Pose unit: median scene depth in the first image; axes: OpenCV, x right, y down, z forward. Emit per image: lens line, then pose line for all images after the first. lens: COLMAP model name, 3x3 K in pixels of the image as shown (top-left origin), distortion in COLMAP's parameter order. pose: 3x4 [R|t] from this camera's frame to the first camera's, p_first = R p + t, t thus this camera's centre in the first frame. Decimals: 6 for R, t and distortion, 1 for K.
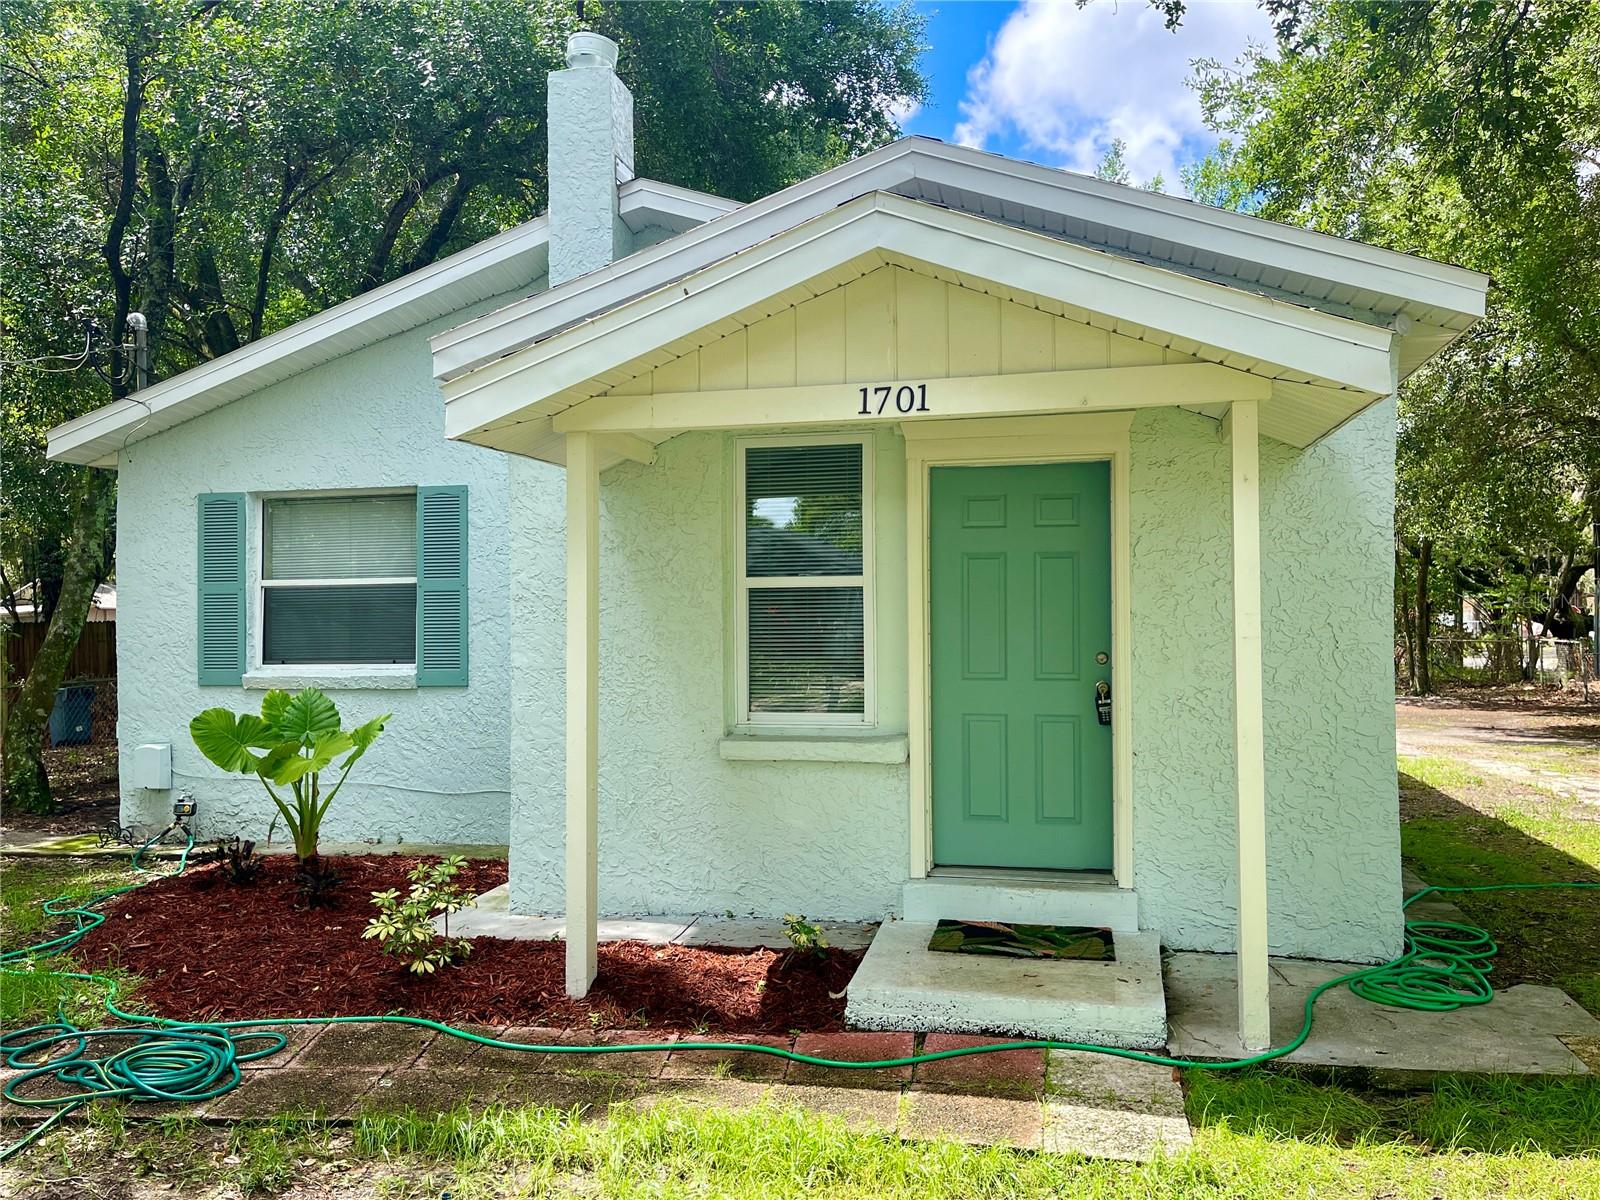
lens RADIAL K [[1216.5, 0, 826.9], [0, 1216.5, 609.7], [0, 0, 1]] dist [0.007066, -0.000555]
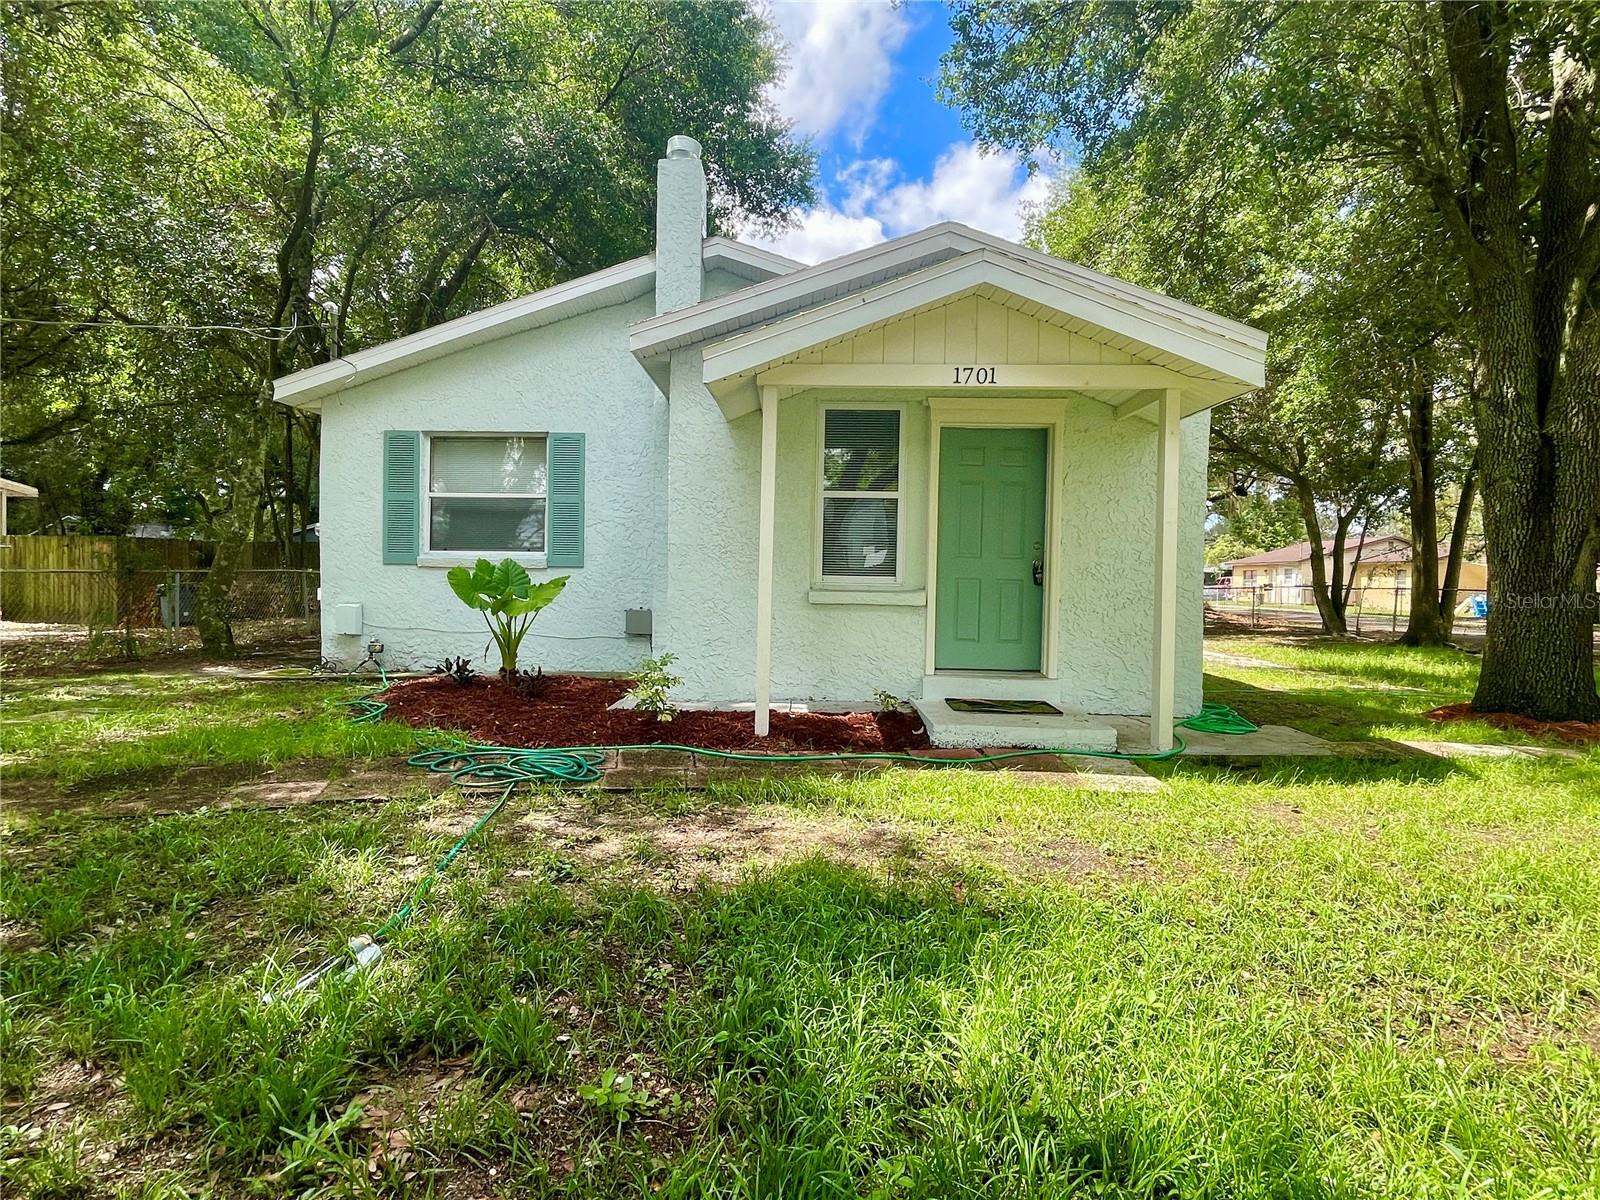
lens RADIAL K [[821.7, 0, 800.0], [0, 821.7, 600.0], [0, 0, 1]] dist [-0.016407, -0.000133]
pose [[0.983743, 0.019453, 0.178523, -0.251597], [-0.027303, 0.998760, 0.041624, 0.063881], [-0.177492, -0.045821, 0.983055, -0.055598]]
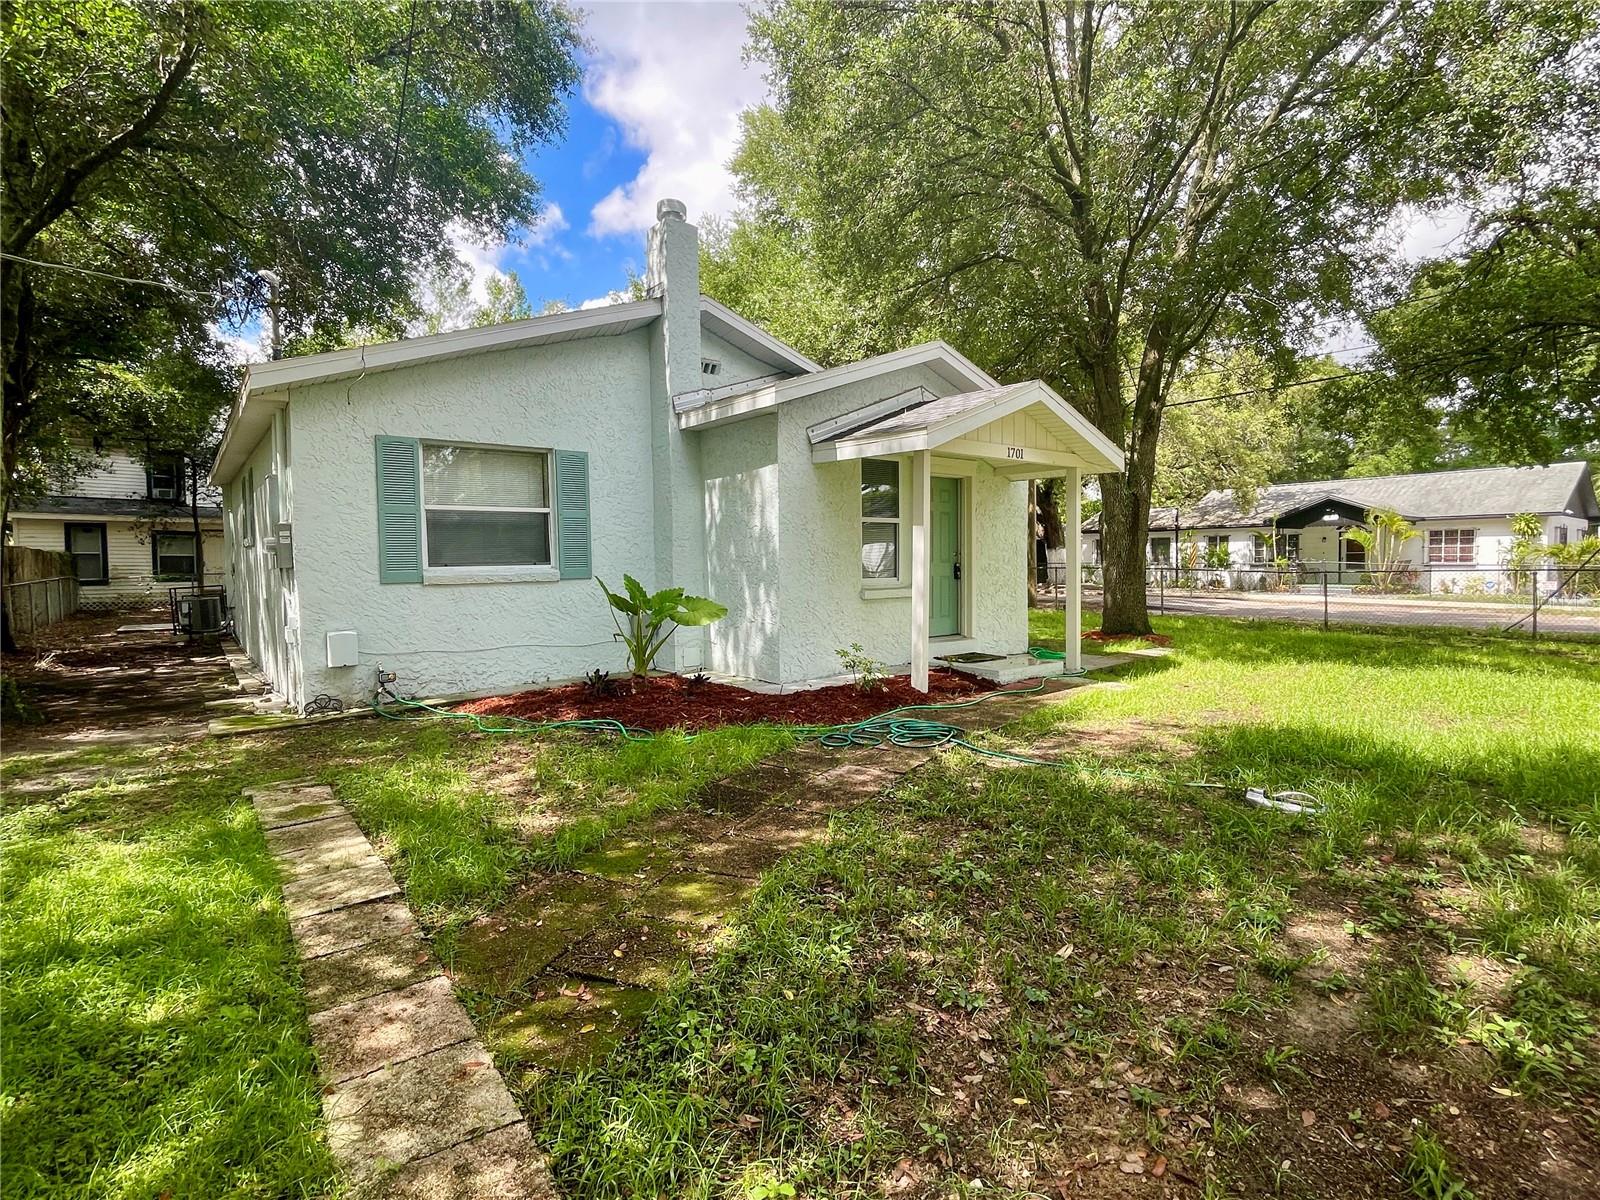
lens RADIAL K [[834.3, 0, 800.0], [0, 834.3, 600.0], [0, 0, 1]] dist [-0.001131, -0.000264]
pose [[0.619254, -0.037033, 0.784317, -1.171981], [-0.003534, 0.998746, 0.049948, 0.042148], [-0.785183, -0.033702, 0.618346, 0.121394]]
